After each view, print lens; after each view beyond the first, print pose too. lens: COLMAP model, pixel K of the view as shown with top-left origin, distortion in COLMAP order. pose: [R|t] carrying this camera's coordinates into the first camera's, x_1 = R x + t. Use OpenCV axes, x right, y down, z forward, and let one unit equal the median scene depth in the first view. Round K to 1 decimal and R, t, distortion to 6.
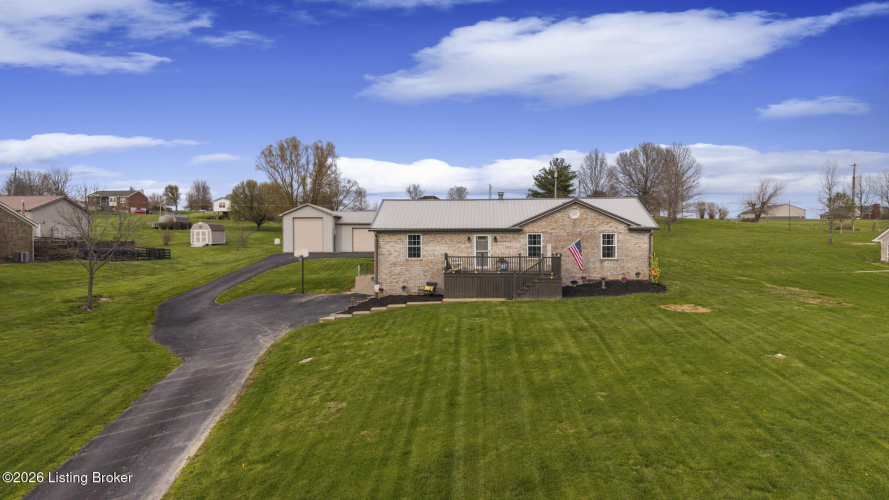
lens RADIAL K [[588.0, 0, 444.5], [0, 588.0, 250.0], [0, 0, 1]] dist [0.063021, -0.001131]
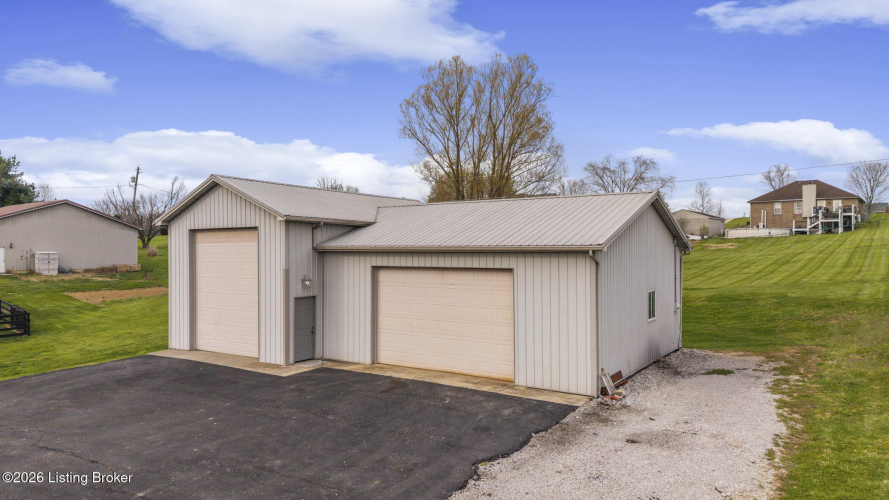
lens RADIAL K [[587.9, 0, 445.8], [0, 587.9, 244.6], [0, 0, 1]] dist [0.035536, -0.000901]
pose [[0.833250, -0.004699, -0.552876, 0.004034], [-0.007105, 0.999790, -0.019205, -0.045552], [0.552850, 0.019931, 0.833042, 0.872928]]
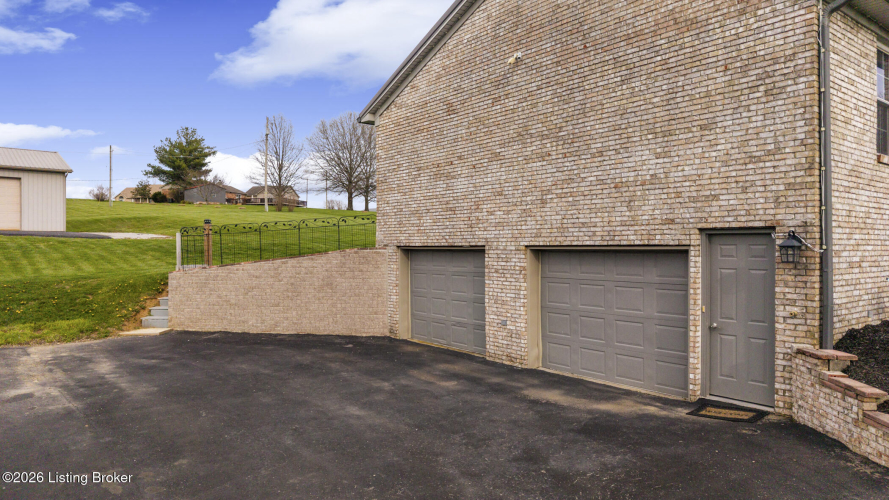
lens RADIAL K [[587.9, 0, 445.8], [0, 587.9, 244.6], [0, 0, 1]] dist [0.035536, -0.000901]
pose [[0.739379, -0.002276, 0.673286, -0.171636], [0.015814, 0.999777, -0.013986, 0.026851], [-0.673104, 0.020989, 0.739250, 0.468798]]
